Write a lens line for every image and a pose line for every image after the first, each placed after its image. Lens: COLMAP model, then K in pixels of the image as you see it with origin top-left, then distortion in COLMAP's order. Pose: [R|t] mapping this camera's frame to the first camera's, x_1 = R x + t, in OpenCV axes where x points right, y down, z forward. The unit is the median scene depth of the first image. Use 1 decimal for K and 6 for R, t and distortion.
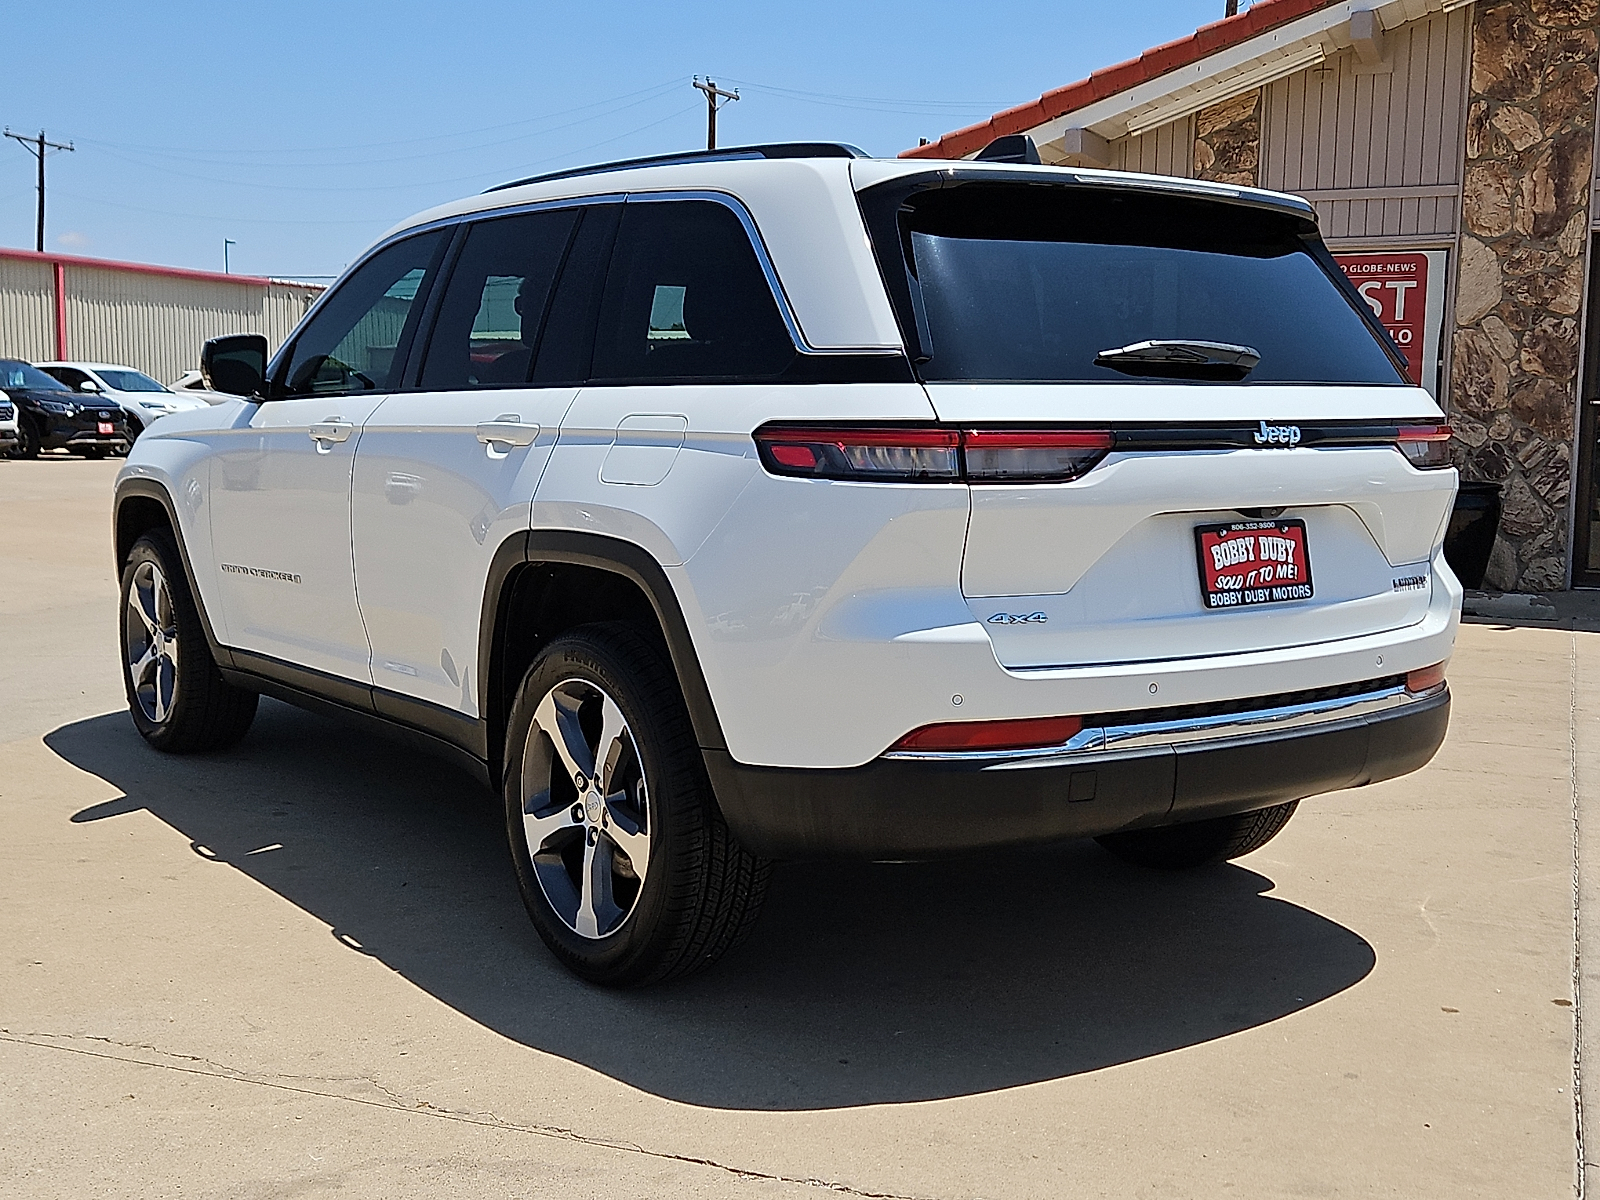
lens RADIAL K [[1967.8, 0, 742.4], [0, 1967.8, 611.3], [0, 0, 1]] dist [0.040145, 0.000000]
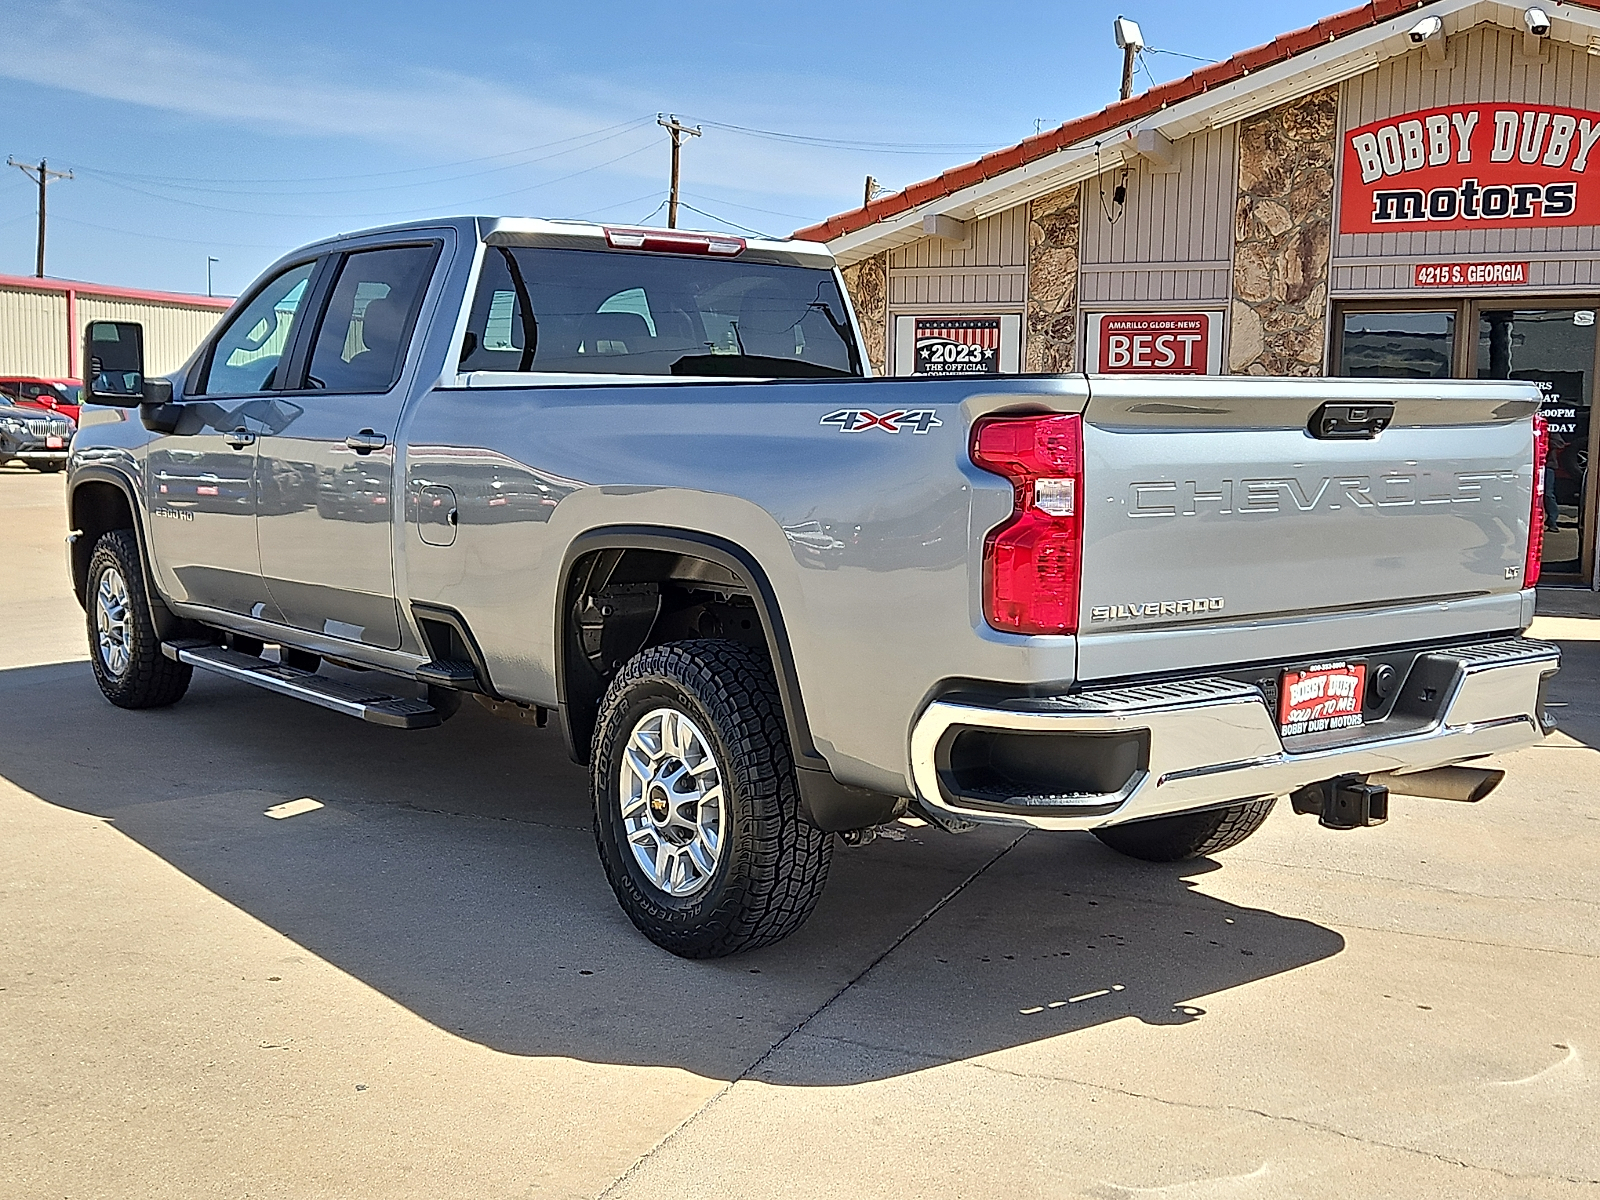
lens RADIAL K [[1967.8, 0, 685.2], [0, 1967.8, 615.0], [0, 0, 1]] dist [0.040145, 0.000000]
pose [[0.999877, 0.007005, -0.014017, 0.029526], [-0.007088, 0.999957, -0.005902, 0.022740], [0.013975, 0.006000, 0.999884, -0.274472]]
